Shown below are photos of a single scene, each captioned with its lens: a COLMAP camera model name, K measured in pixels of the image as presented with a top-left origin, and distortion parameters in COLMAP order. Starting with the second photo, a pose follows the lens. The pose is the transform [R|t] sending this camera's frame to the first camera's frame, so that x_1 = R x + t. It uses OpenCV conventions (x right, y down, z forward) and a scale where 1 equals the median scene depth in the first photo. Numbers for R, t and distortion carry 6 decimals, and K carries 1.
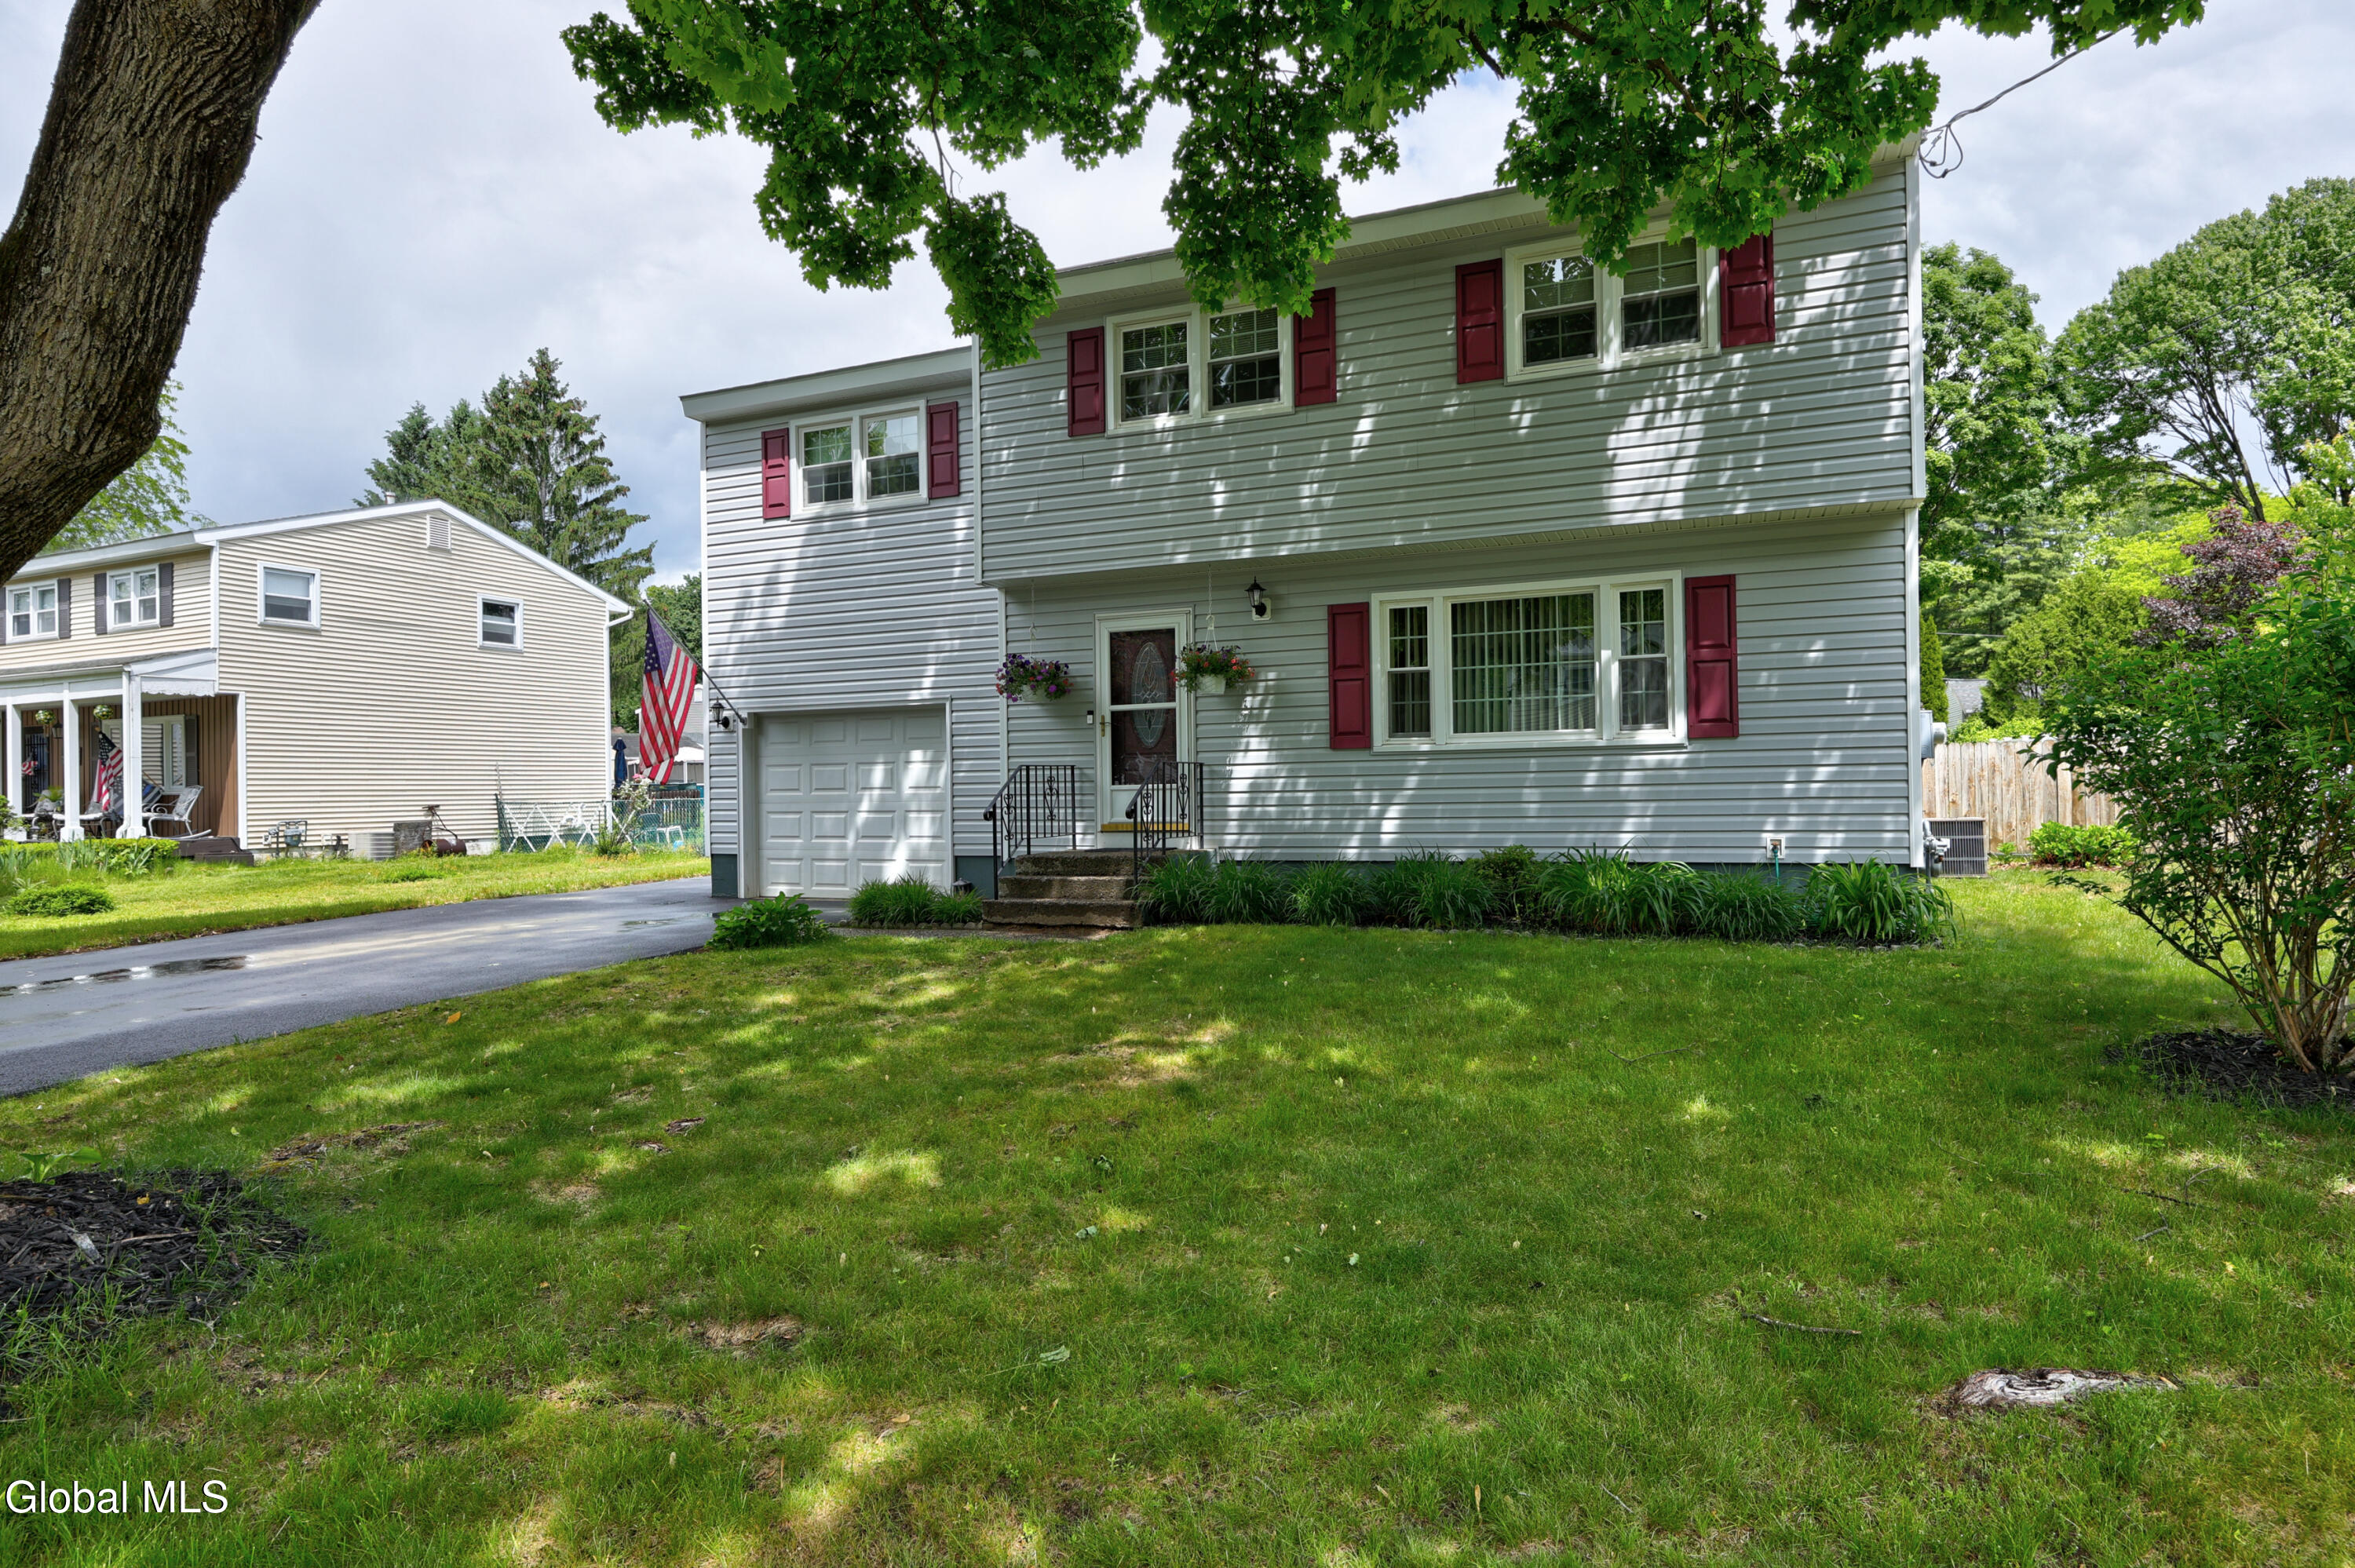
lens RADIAL K [[1296.5, 0, 1224.1], [0, 1296.5, 793.4], [0, 0, 1]] dist [-0.001634, -0.000834]
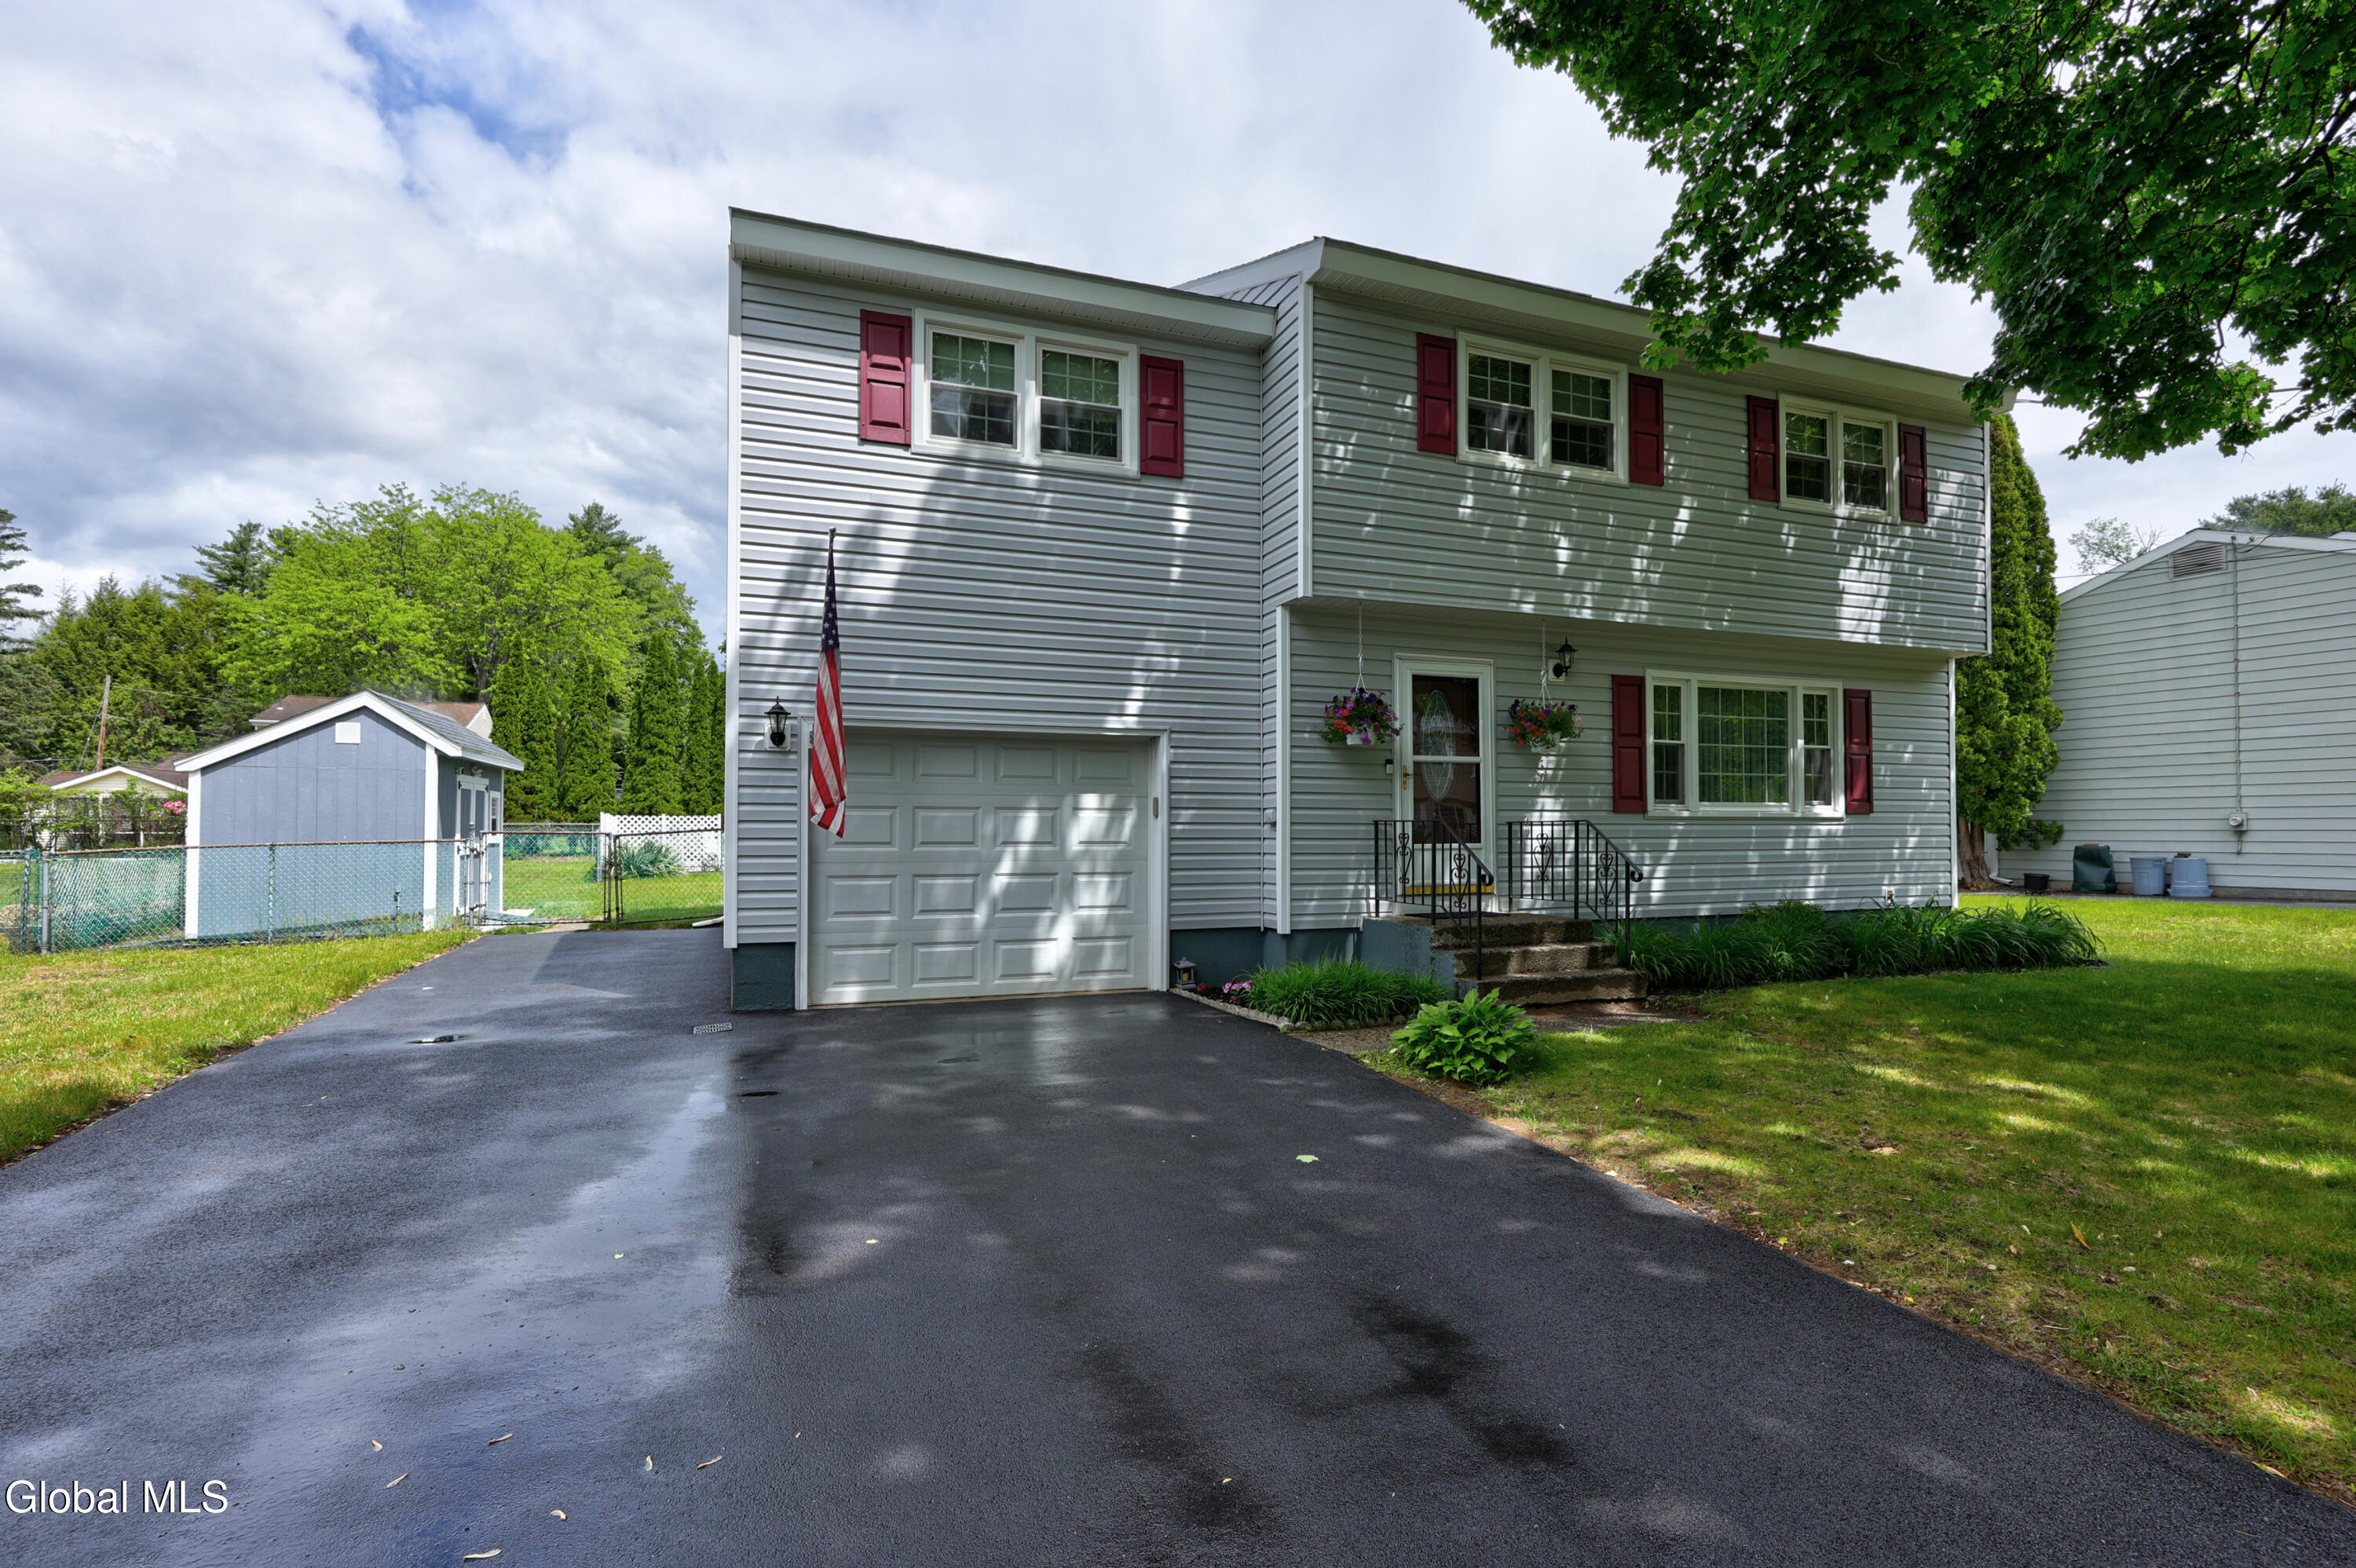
lens RADIAL K [[1194.1, 0, 1159.9], [0, 1194.1, 824.9], [0, 0, 1]] dist [-0.006101, -0.001509]
pose [[0.709149, 0.019329, 0.704794, -0.854582], [-0.008816, 0.999789, -0.018549, -0.002817], [-0.705004, 0.006940, 0.709170, 0.575312]]
